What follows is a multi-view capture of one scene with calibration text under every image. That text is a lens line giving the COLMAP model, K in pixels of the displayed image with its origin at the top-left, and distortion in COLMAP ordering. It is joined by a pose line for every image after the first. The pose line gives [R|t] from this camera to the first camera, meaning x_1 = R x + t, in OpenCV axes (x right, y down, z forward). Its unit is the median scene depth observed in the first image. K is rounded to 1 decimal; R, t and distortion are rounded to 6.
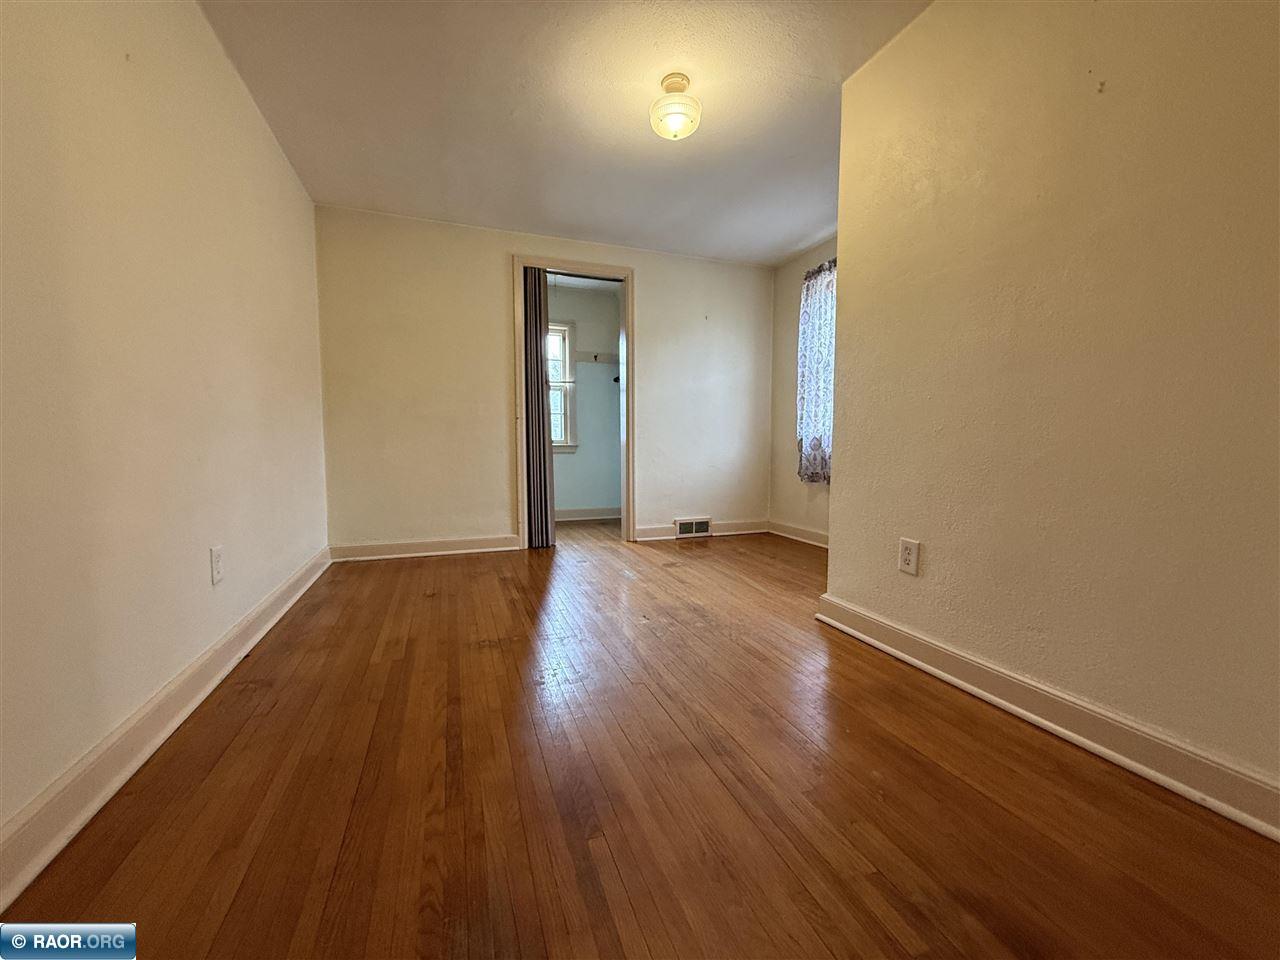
lens RADIAL K [[509.0, 0, 638.4], [0, 509.0, 480.9], [0, 0, 1]] dist [-0.000356, -0.000054]
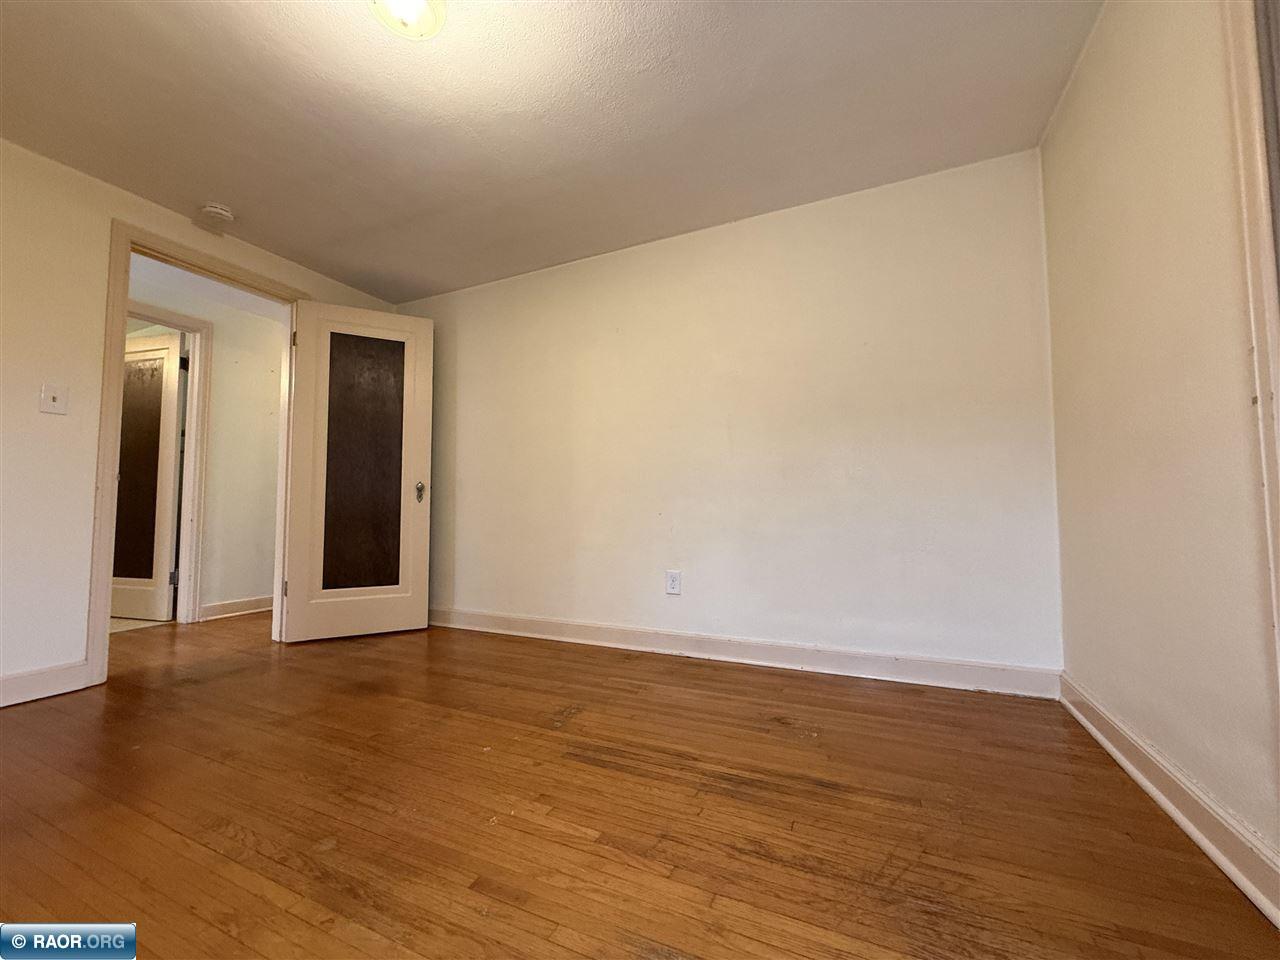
lens RADIAL K [[509.0, 0, 638.4], [0, 509.0, 480.9], [0, 0, 1]] dist [-0.000356, -0.000054]
pose [[-0.709522, -0.037020, -0.703710, 0.299765], [-0.050306, 0.998732, -0.001819, -0.117296], [0.702886, 0.034110, -0.710485, 1.735997]]
